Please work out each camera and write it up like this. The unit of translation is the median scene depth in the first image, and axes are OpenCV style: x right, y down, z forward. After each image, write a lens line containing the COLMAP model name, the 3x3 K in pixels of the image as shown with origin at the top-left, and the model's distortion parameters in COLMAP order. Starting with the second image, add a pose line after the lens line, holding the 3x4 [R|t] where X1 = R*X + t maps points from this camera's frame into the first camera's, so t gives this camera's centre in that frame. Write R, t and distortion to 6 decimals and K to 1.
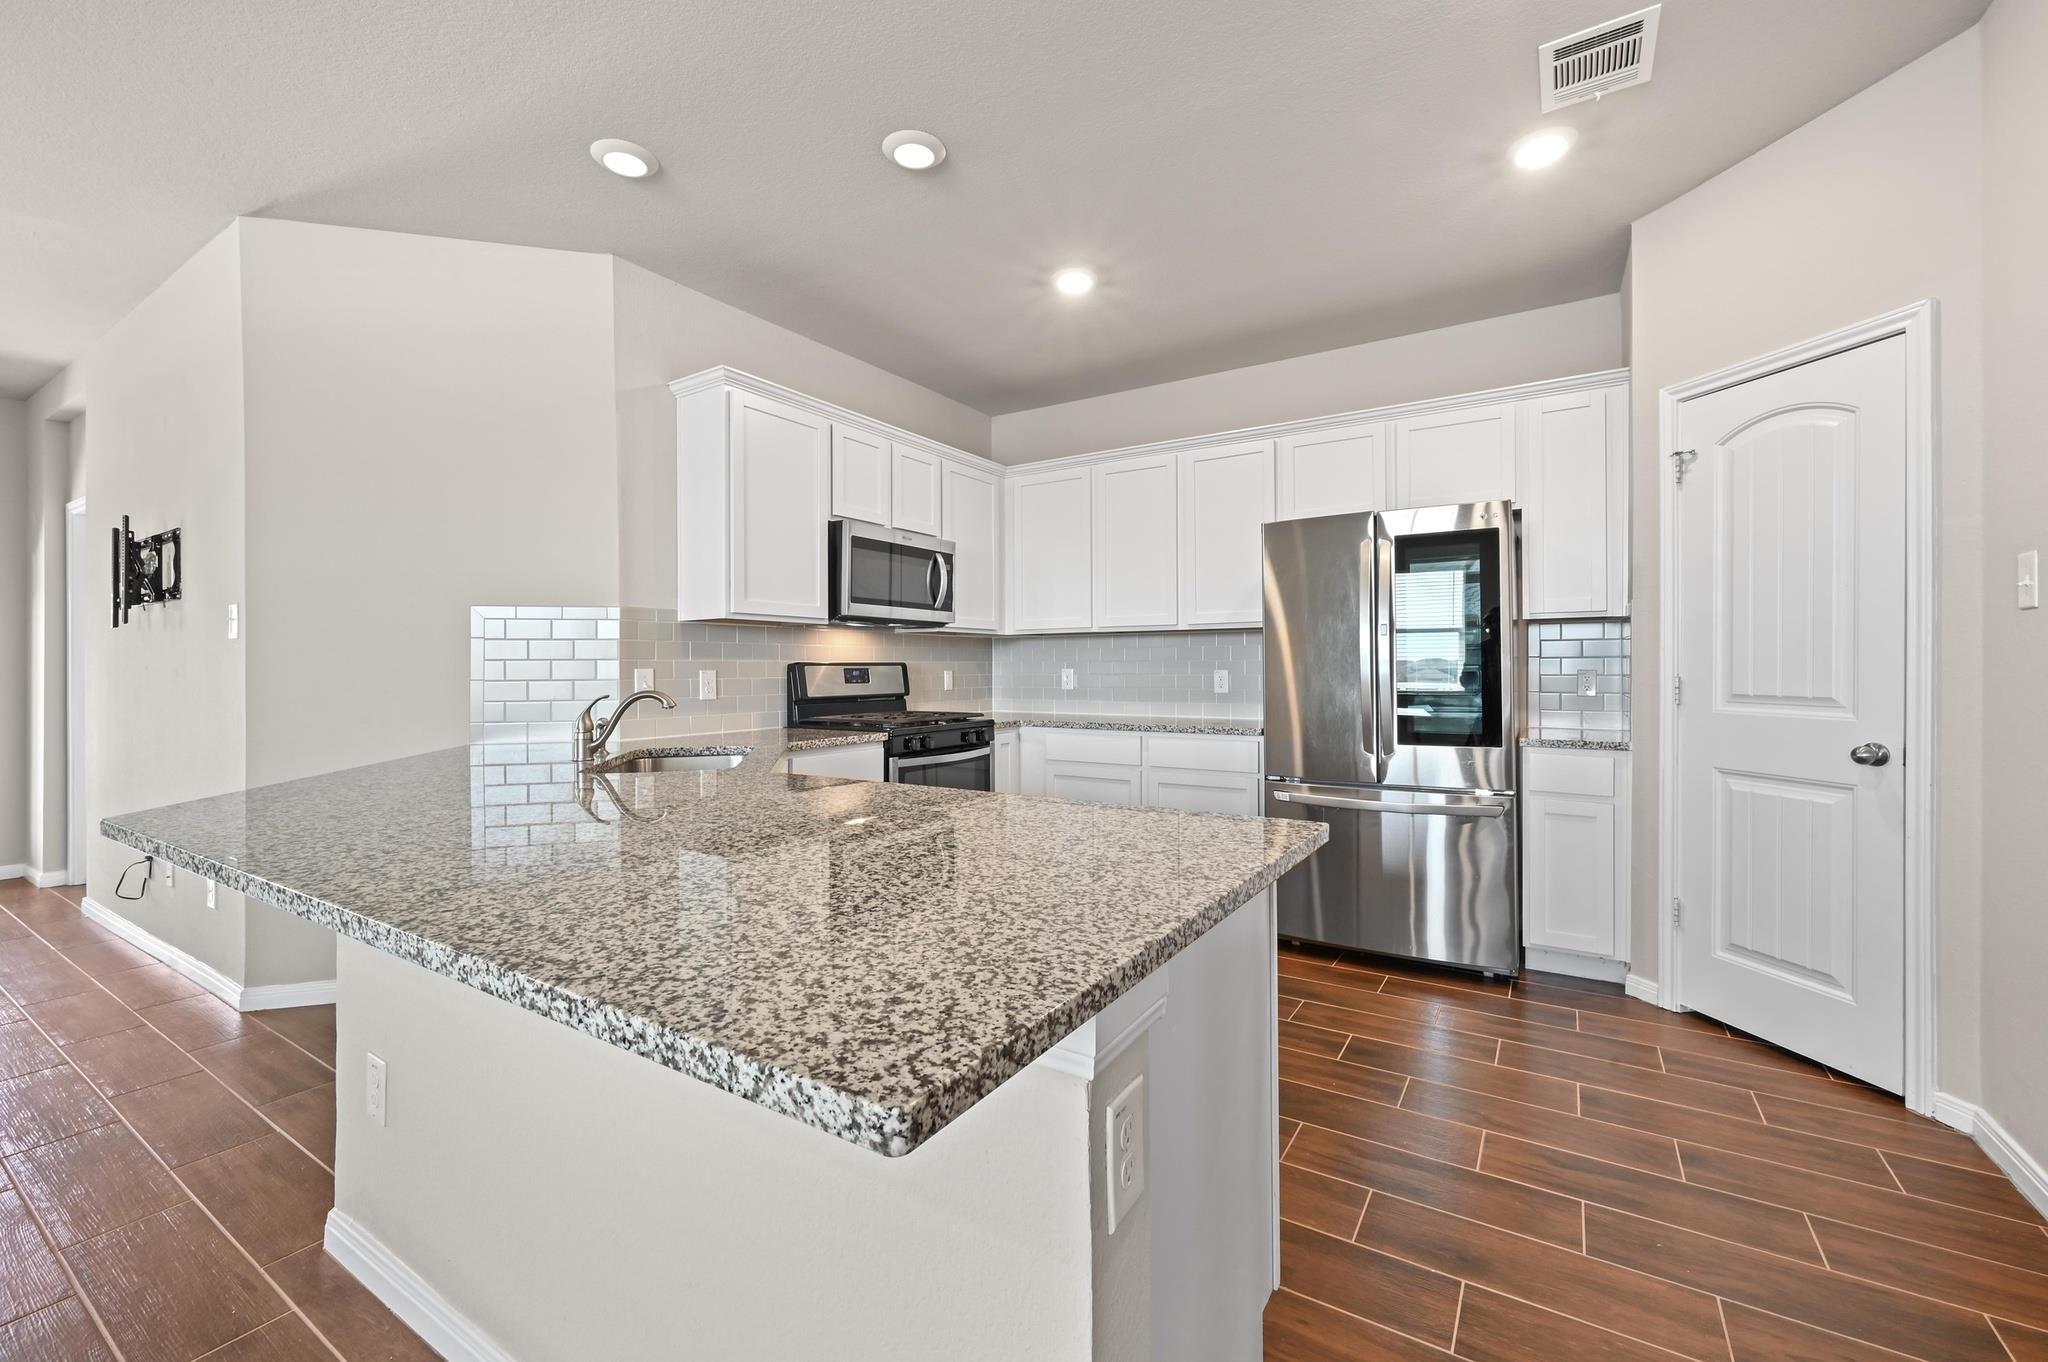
lens RADIAL K [[834.6, 0, 1034.5], [0, 834.6, 672.6], [0, 0, 1]] dist [0.007393, -0.003517]
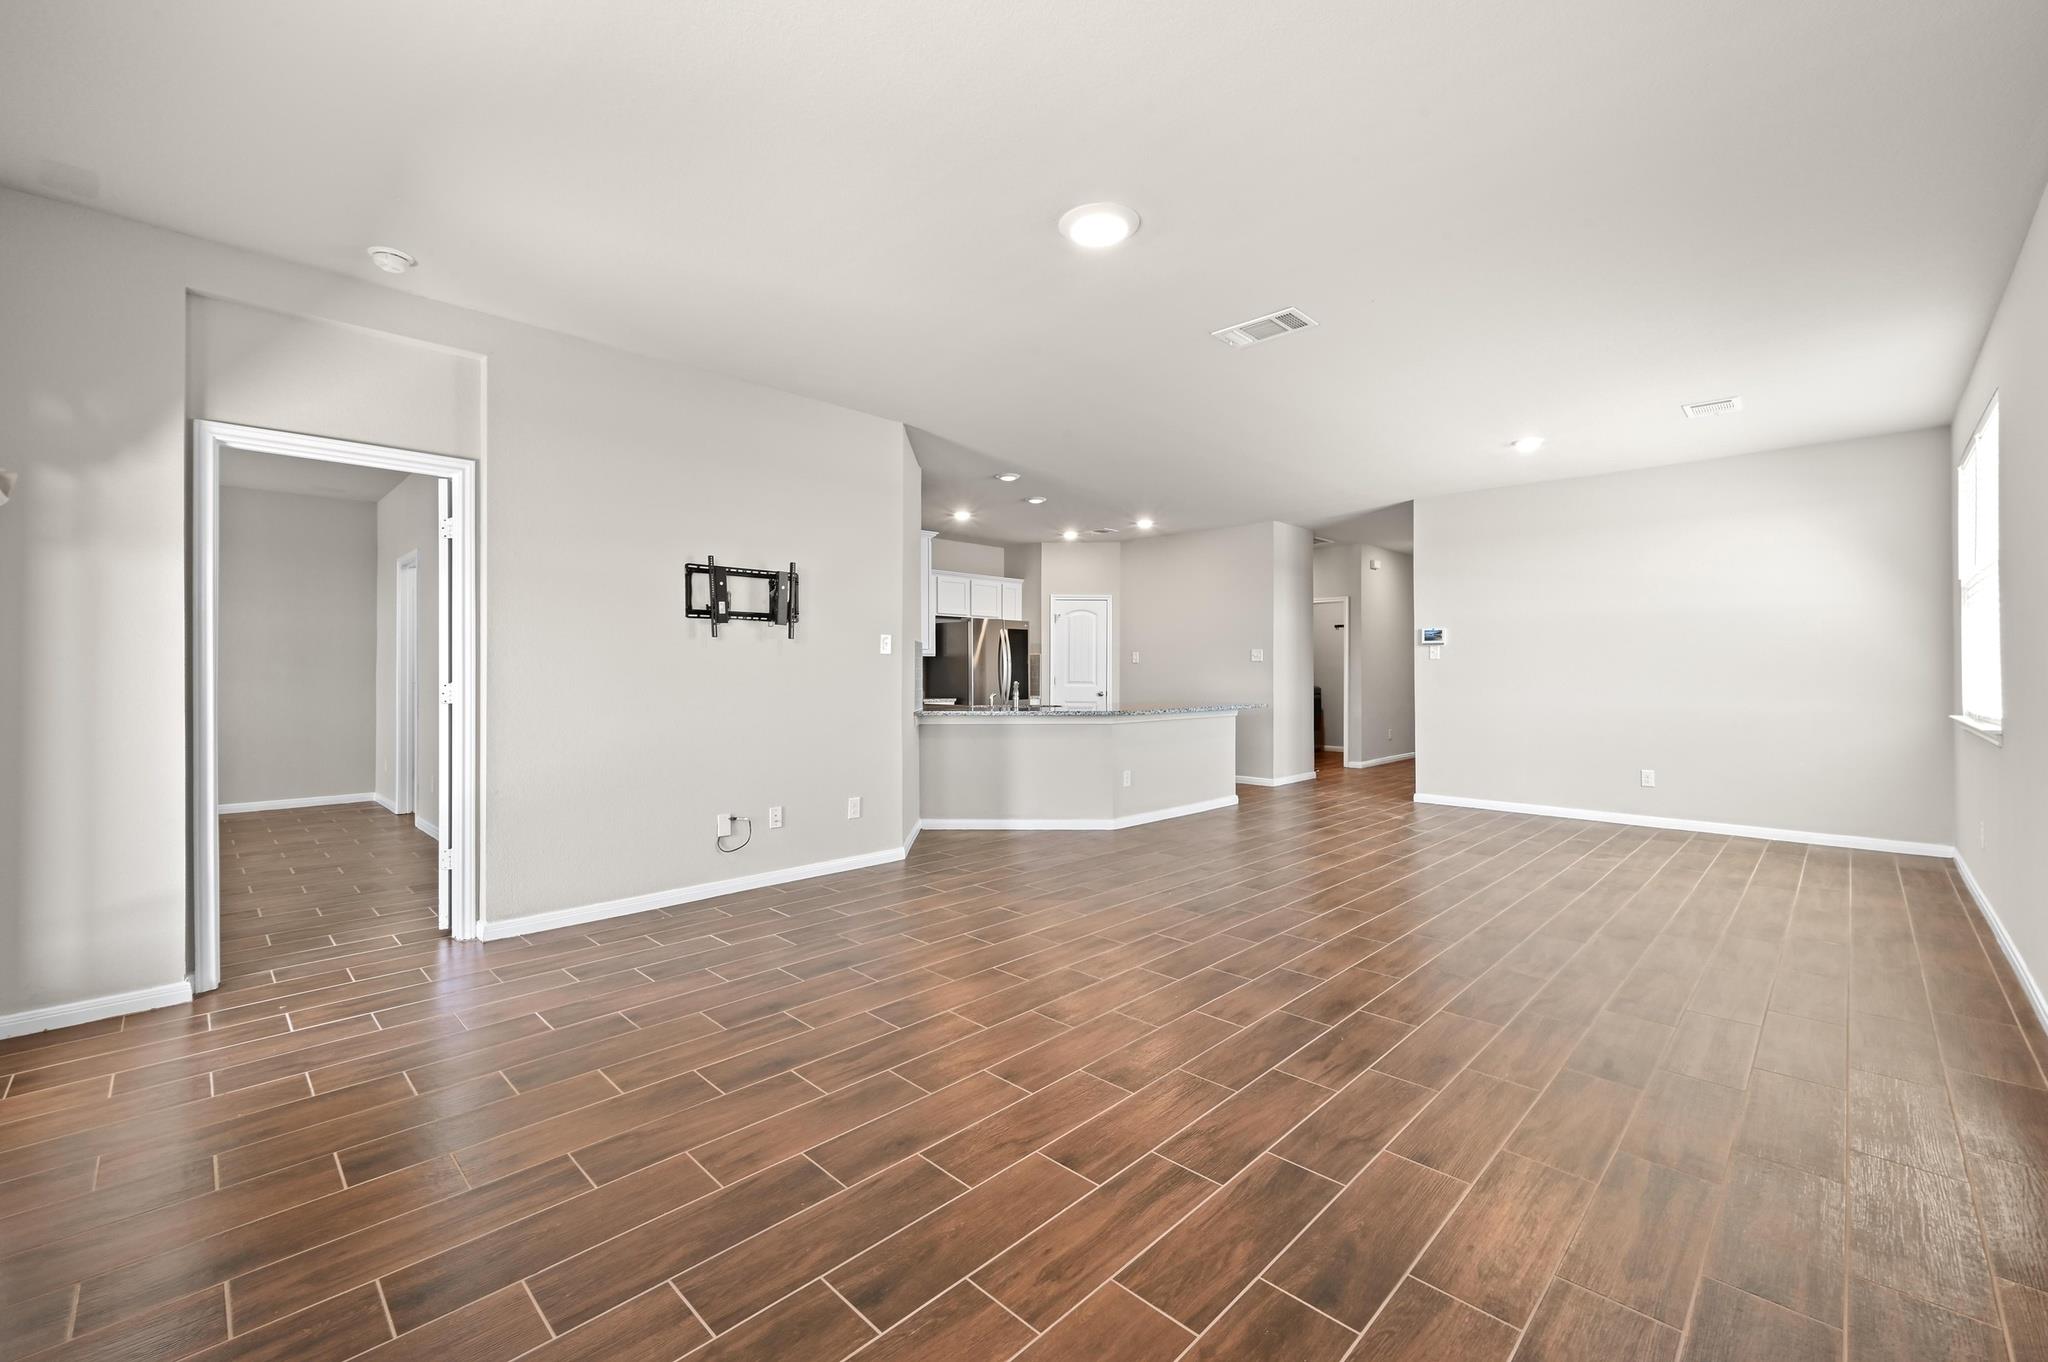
lens RADIAL K [[835.9, 0, 1030.1], [0, 835.9, 679.0], [0, 0, 1]] dist [0.000008, 0.000469]
pose [[0.211362, -0.002263, 0.977405, -2.410831], [0.005359, 0.999985, 0.001156, 0.008948], [-0.977393, 0.004993, 0.211371, 0.310663]]
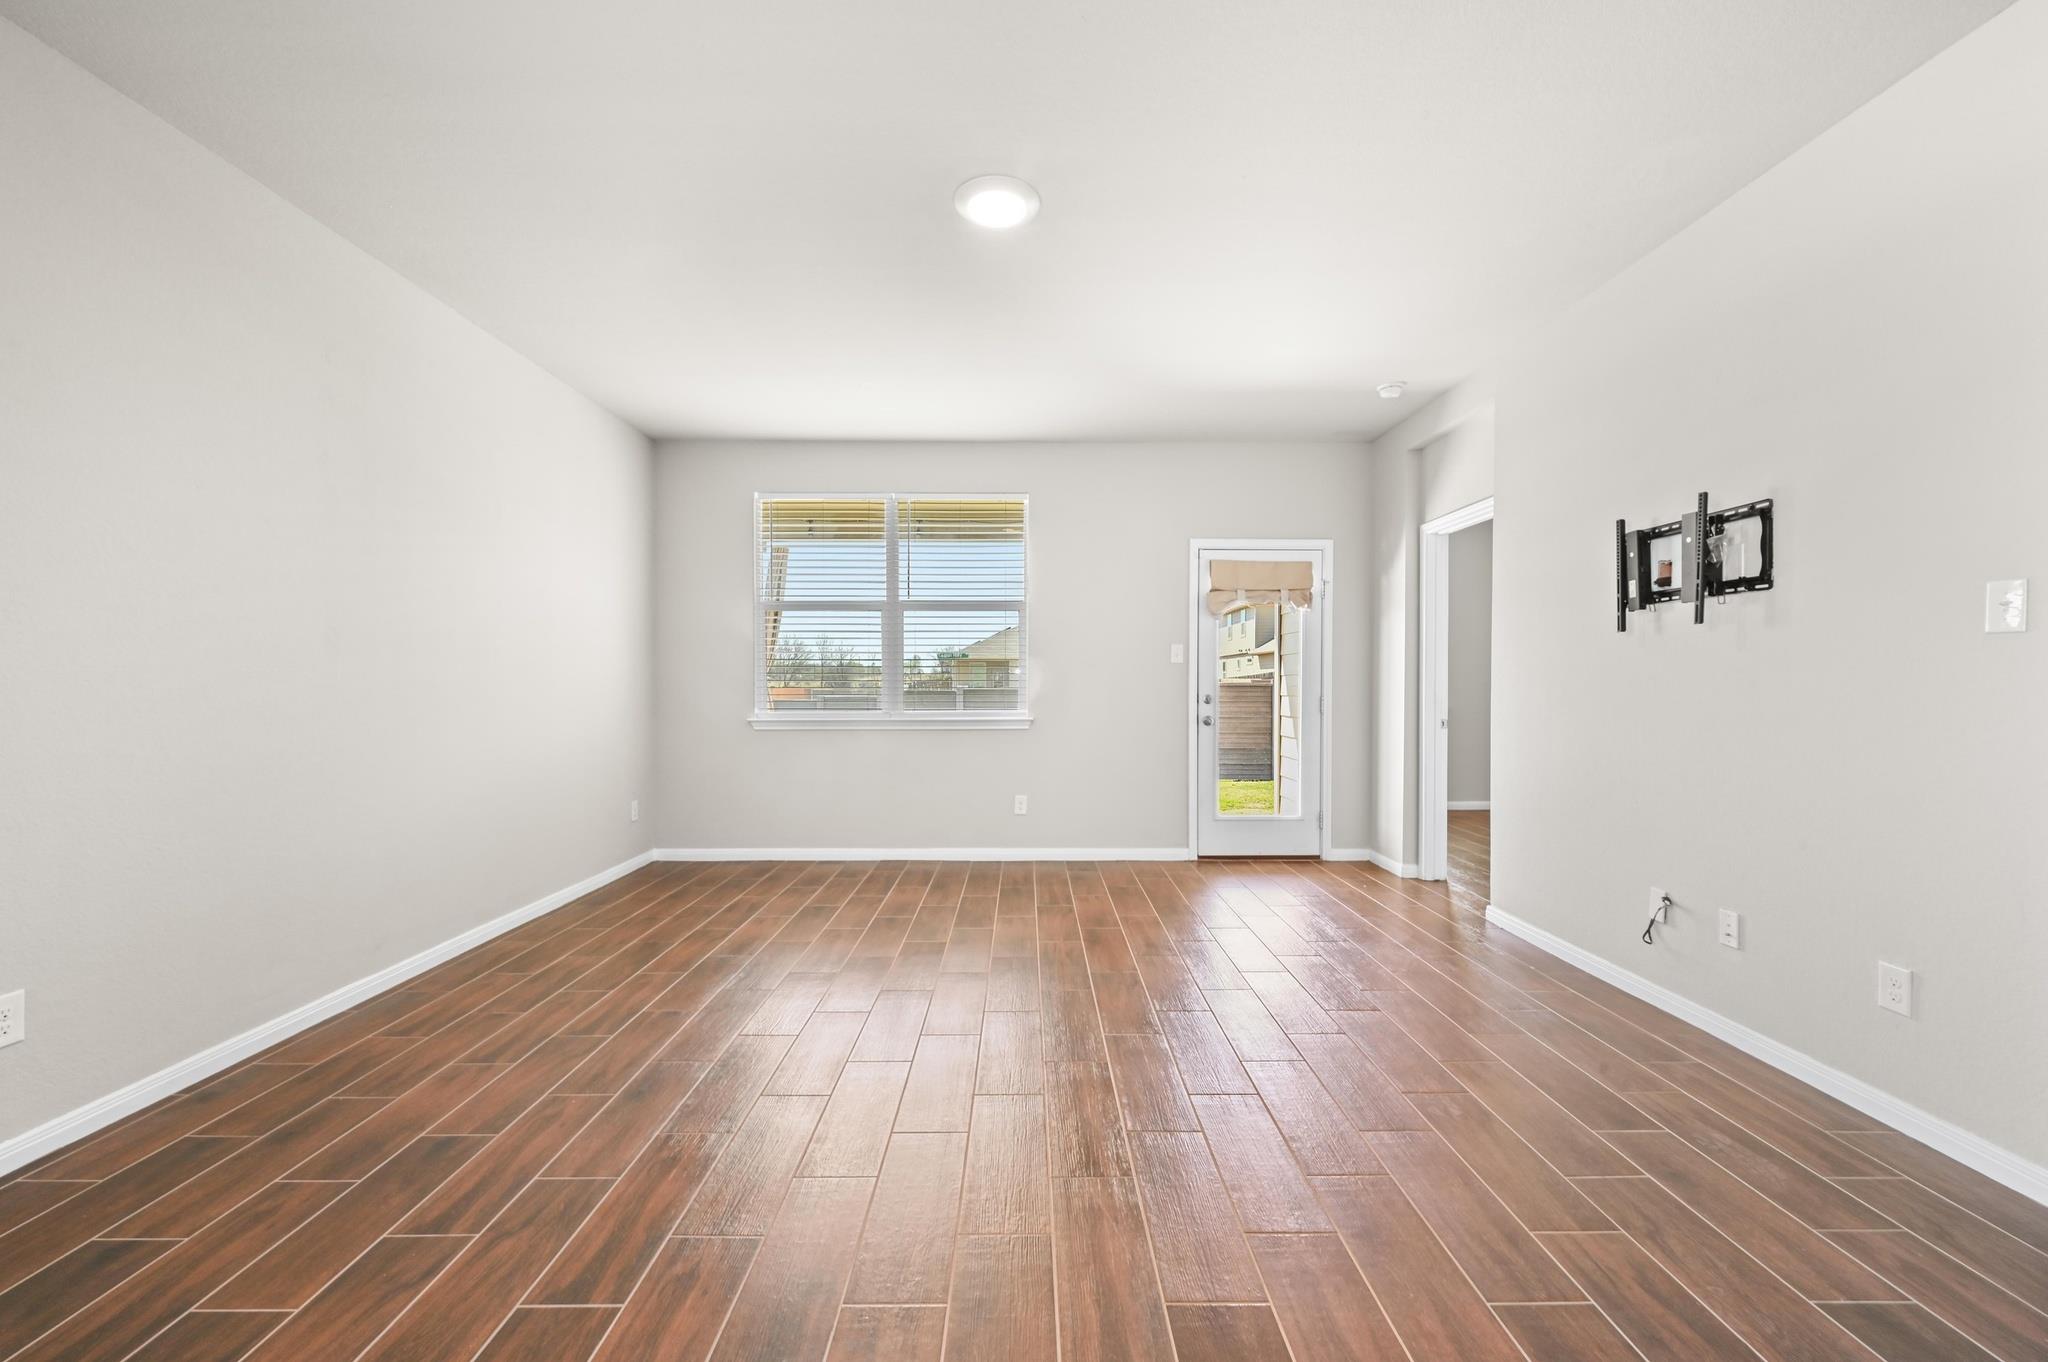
lens RADIAL K [[835.1, 0, 1025.4], [0, 835.1, 687.1], [0, 0, 1]] dist [-0.002191, -0.000553]
pose [[0.536404, 0.010988, -0.843890, -0.757488], [-0.009748, 0.999929, 0.006823, 0.005049], [0.843905, 0.004566, 0.536474, -0.009369]]
